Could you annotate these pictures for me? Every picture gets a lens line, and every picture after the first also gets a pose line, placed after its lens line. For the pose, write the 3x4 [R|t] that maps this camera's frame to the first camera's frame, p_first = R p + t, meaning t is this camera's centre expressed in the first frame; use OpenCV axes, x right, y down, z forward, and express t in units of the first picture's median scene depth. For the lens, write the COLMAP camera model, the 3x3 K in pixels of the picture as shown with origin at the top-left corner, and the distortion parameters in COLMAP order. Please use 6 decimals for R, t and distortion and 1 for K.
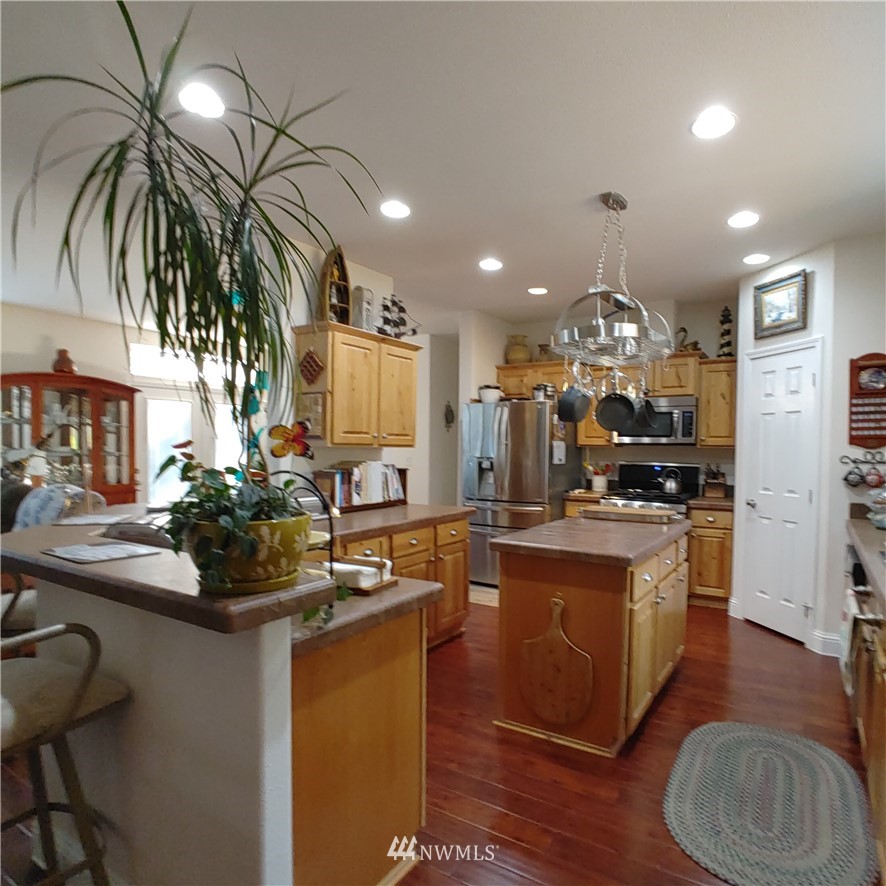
lens RADIAL K [[527.0, 0, 442.6], [0, 527.0, 456.3], [0, 0, 1]] dist [-0.003223, -0.002319]
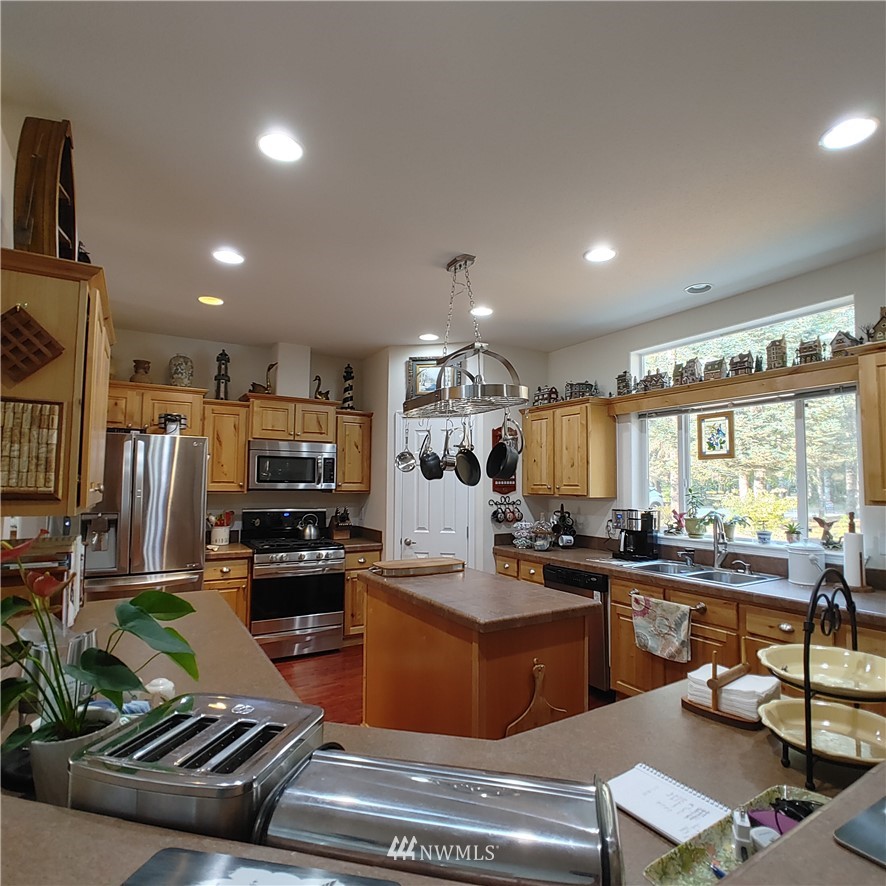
lens RADIAL K [[527.0, 0, 442.6], [0, 527.0, 456.3], [0, 0, 1]] dist [-0.003223, -0.002319]
pose [[0.458578, 0.040477, 0.887732, -0.355269], [0.019964, 0.998241, -0.055829, -0.027458], [-0.888430, 0.043325, 0.456964, 0.340804]]
